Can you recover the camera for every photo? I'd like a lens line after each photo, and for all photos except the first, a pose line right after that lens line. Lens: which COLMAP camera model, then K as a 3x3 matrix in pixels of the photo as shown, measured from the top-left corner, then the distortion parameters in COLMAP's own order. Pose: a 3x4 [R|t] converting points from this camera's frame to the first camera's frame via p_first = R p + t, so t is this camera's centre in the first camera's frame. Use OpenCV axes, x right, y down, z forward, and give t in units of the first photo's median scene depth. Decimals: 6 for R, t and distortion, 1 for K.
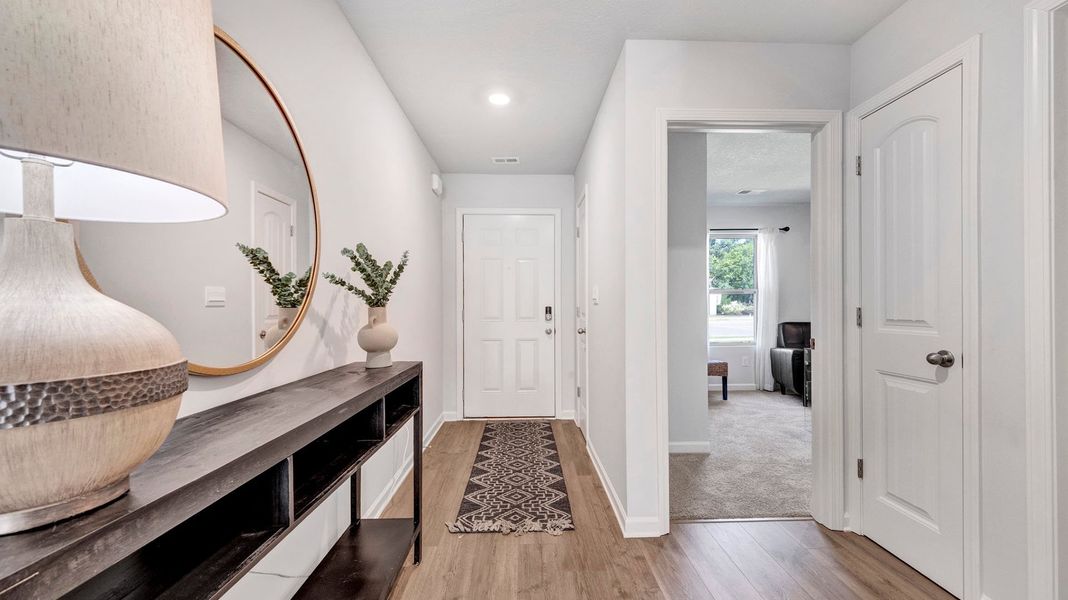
lens RADIAL K [[418.7, 0, 536.8], [0, 418.7, 303.0], [0, 0, 1]] dist [0.000559, 0.000005]
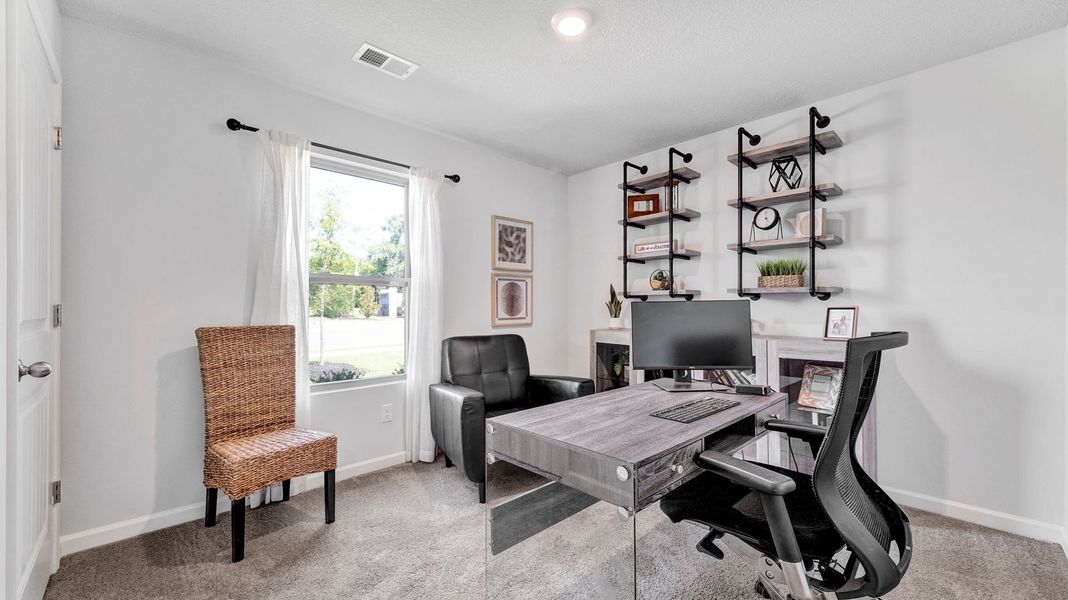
lens RADIAL K [[418.7, 0, 536.6], [0, 418.7, 303.1], [0, 0, 1]] dist [0.000559, 0.000005]
pose [[0.755118, 0.006373, 0.655558, 0.301155], [-0.004034, 0.999979, -0.005075, 0.001104], [-0.655576, 0.001188, 0.755128, 0.487358]]
